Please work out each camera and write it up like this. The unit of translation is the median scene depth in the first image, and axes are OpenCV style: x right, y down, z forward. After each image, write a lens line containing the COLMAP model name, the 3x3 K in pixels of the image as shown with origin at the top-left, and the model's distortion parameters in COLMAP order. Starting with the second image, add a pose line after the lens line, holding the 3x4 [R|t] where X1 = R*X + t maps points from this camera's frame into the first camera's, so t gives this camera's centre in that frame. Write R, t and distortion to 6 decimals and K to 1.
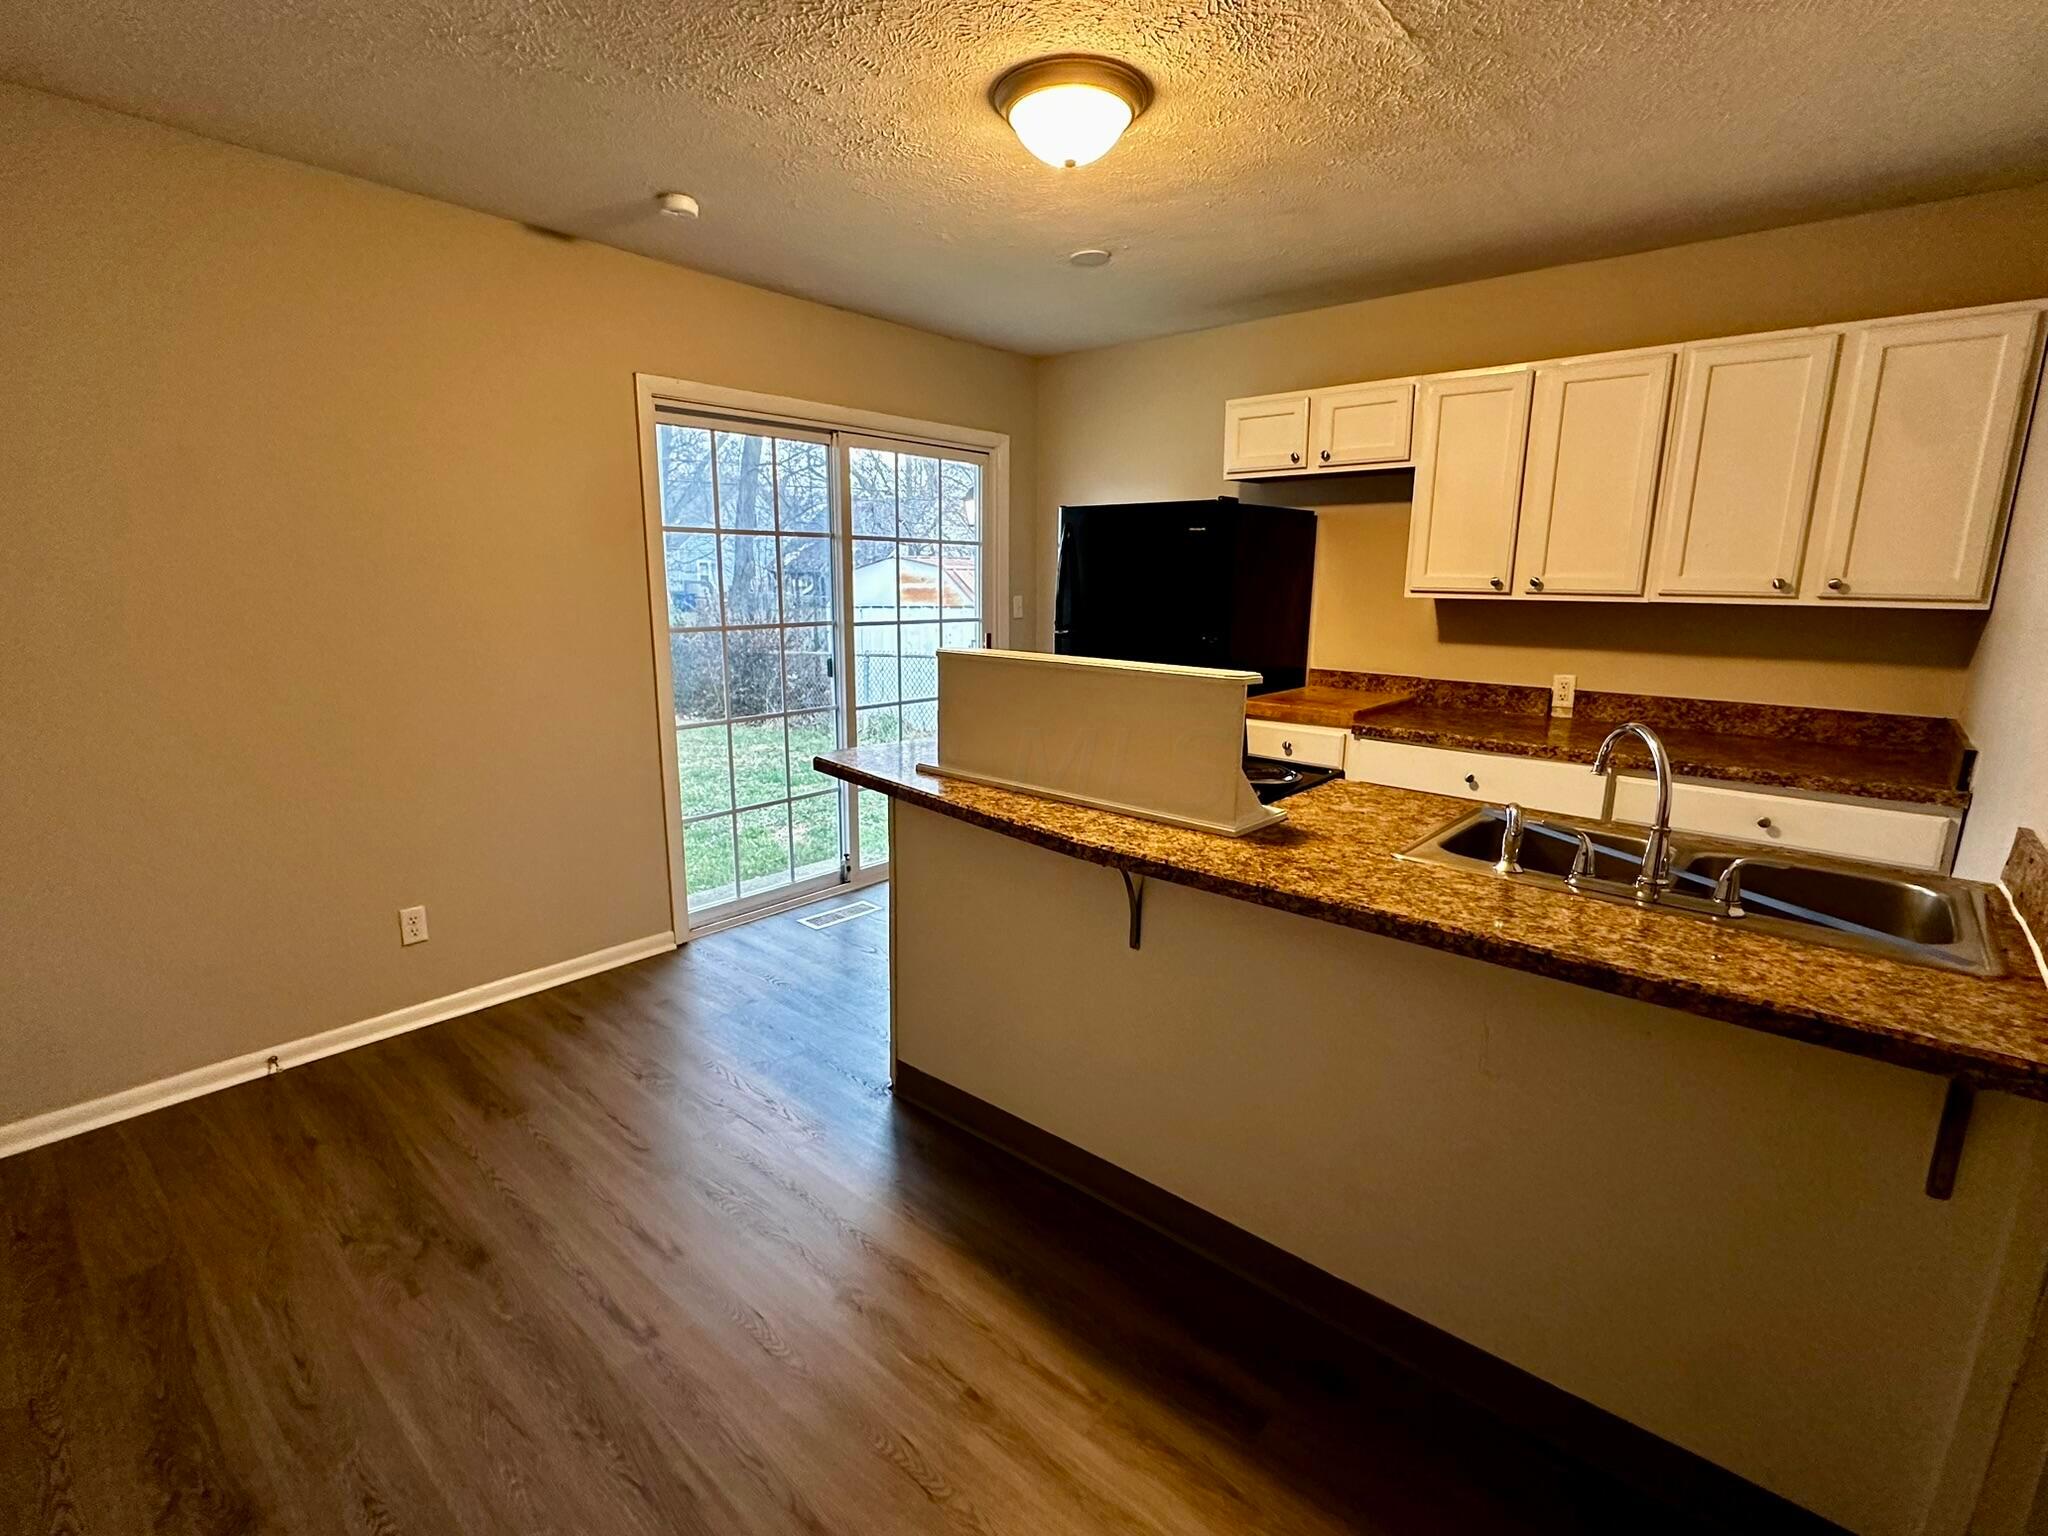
lens RADIAL K [[955.1, 0, 1016.6], [0, 955.1, 764.3], [0, 0, 1]] dist [0.002782, 0.000288]
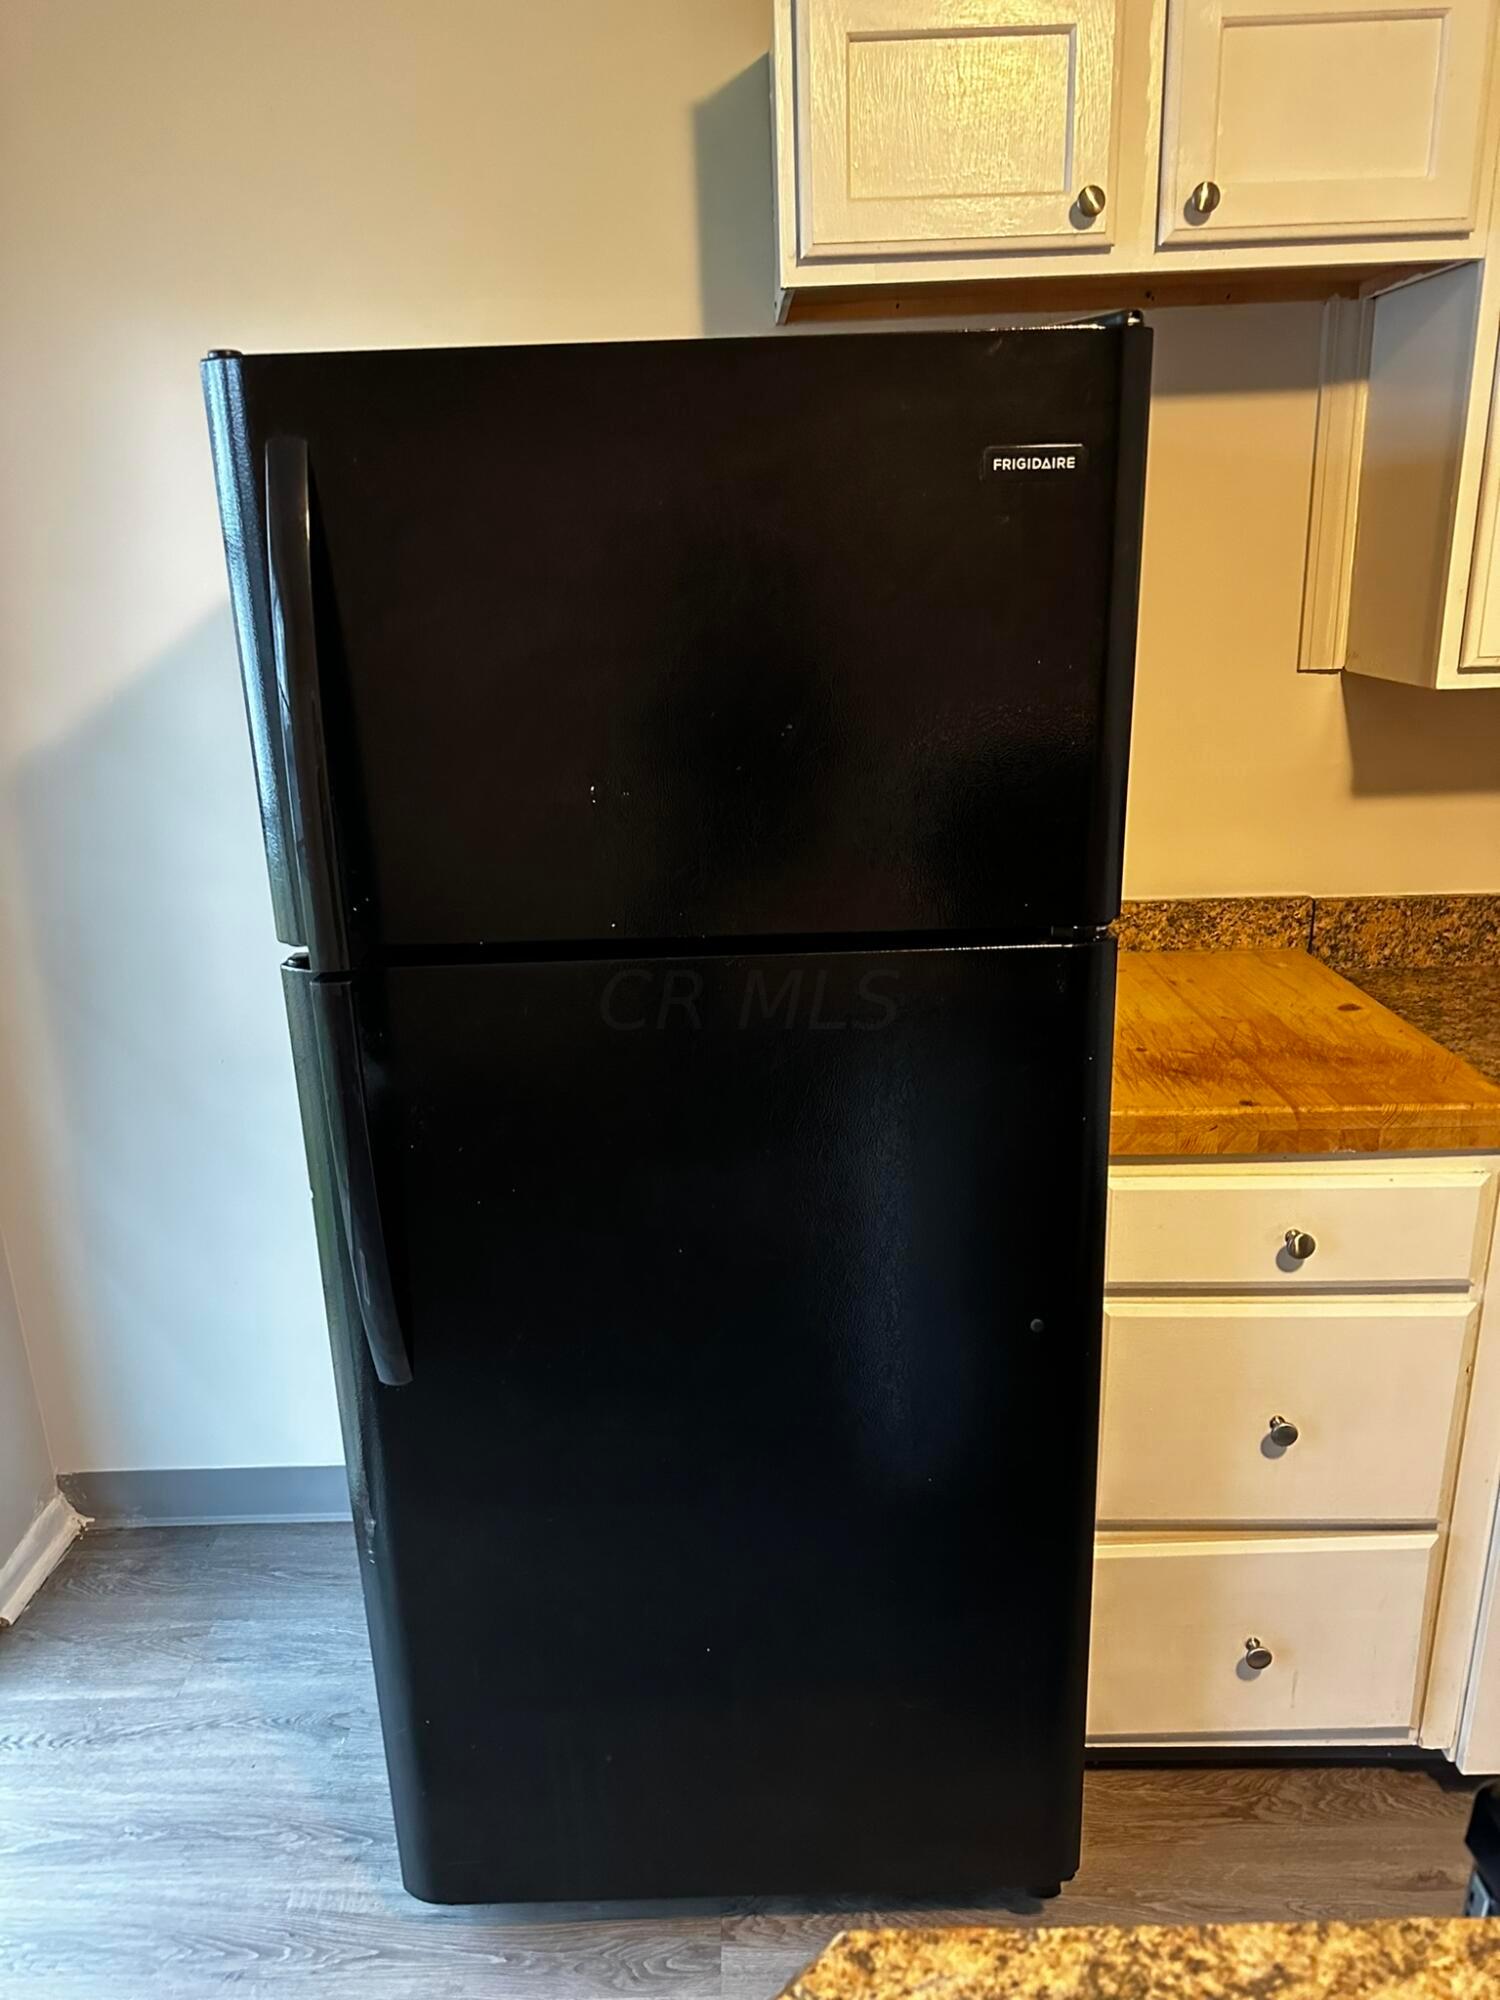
lens RADIAL K [[1452.5, 0, 752.9], [0, 1452.5, 997.6], [0, 0, 1]] dist [-0.014469, -0.006370]
pose [[0.753990, -0.218293, 0.619554, -0.098794], [0.163775, 0.975854, 0.144519, -0.192094], [-0.636142, -0.007498, 0.771536, 0.816893]]
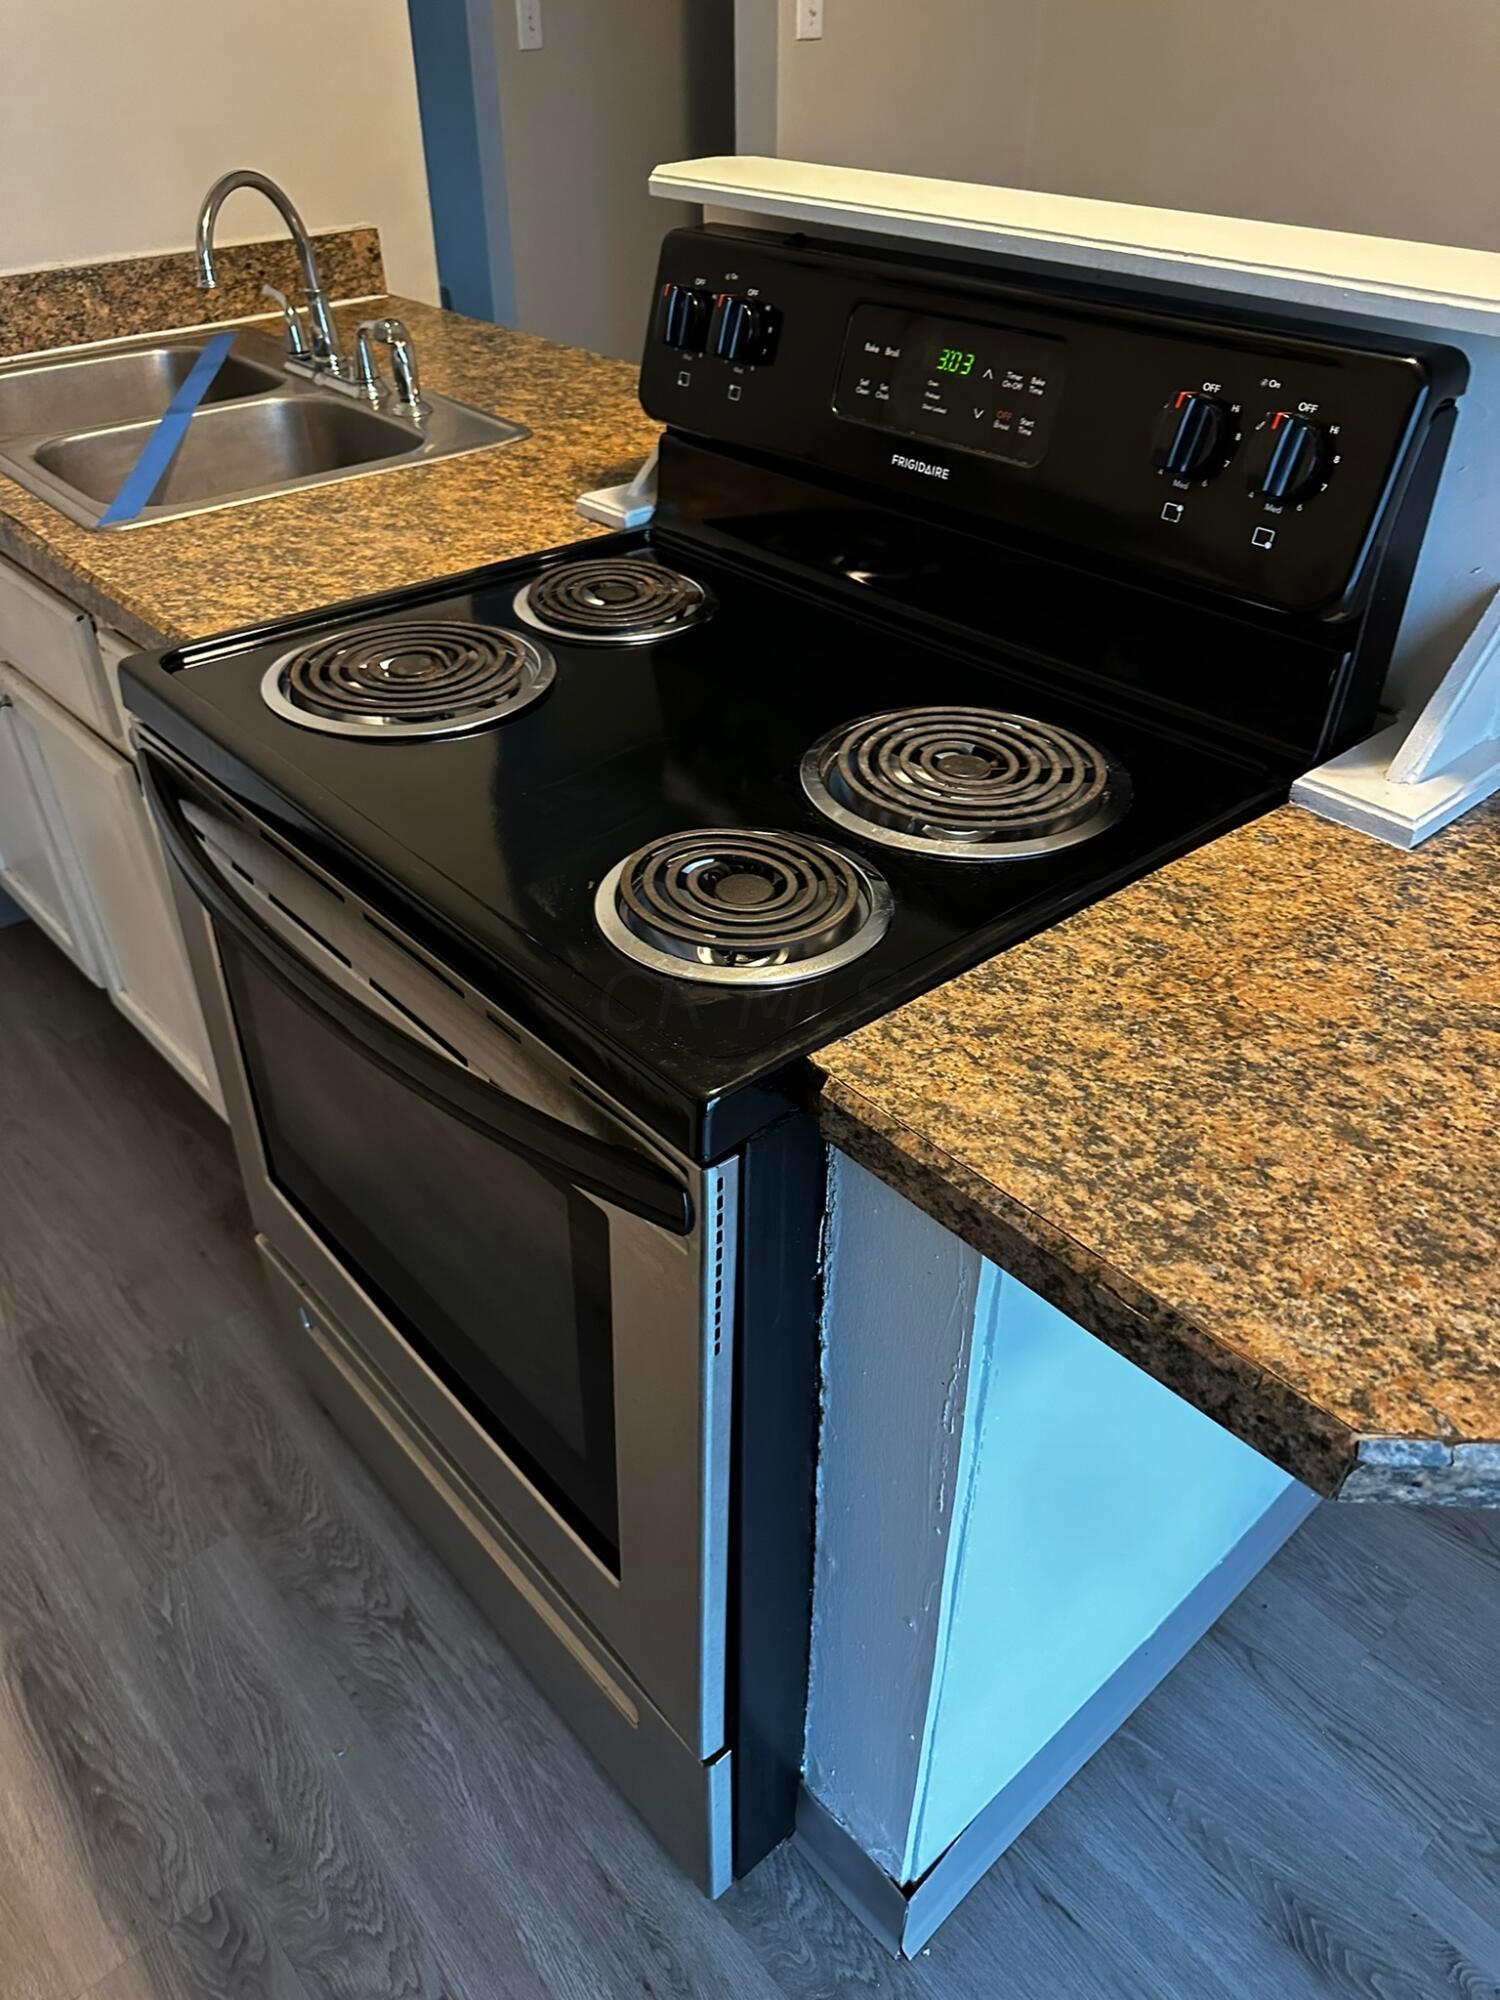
lens RADIAL K [[1452.5, 0, 743.7], [0, 1452.5, 998.0], [0, 0, 1]] dist [-0.014469, -0.006370]
pose [[-0.992573, -0.077572, 0.093706, 0.074075], [0.016330, 0.678366, 0.734543, -0.197730], [-0.120547, 0.730618, -0.672061, 1.058284]]
